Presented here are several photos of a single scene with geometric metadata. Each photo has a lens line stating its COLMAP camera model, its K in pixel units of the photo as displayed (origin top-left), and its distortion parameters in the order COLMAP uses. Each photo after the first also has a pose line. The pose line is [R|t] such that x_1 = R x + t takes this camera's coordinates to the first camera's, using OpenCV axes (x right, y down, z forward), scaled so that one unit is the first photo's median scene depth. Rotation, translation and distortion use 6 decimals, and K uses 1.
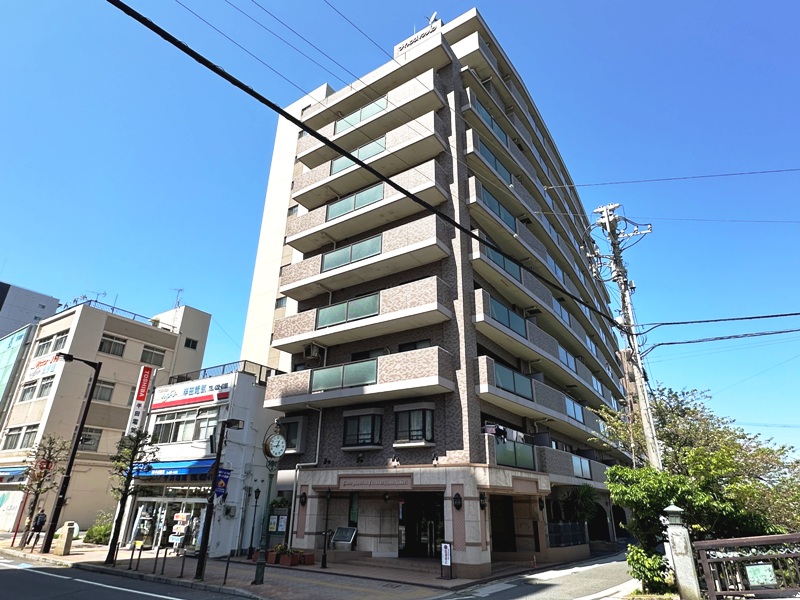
lens RADIAL K [[448.4, 0, 398.3], [0, 448.4, 290.1], [0, 0, 1]] dist [-0.005123, -0.000656]
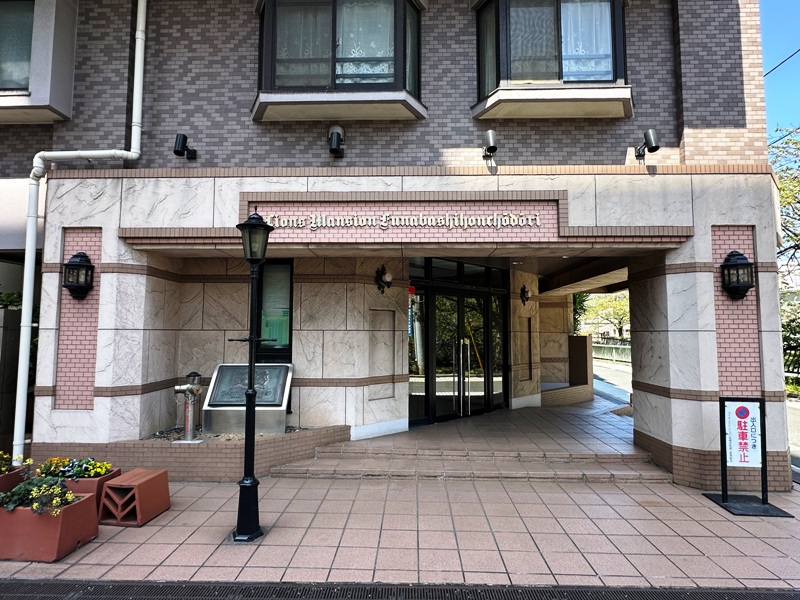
lens RADIAL K [[448.4, 0, 398.3], [0, 448.4, 290.1], [0, 0, 1]] dist [-0.005123, -0.000656]
pose [[0.856844, 0.031749, 0.514598, -0.193548], [-0.210903, 0.932359, 0.293645, 0.371067], [-0.470467, -0.360138, 0.805582, 0.723134]]
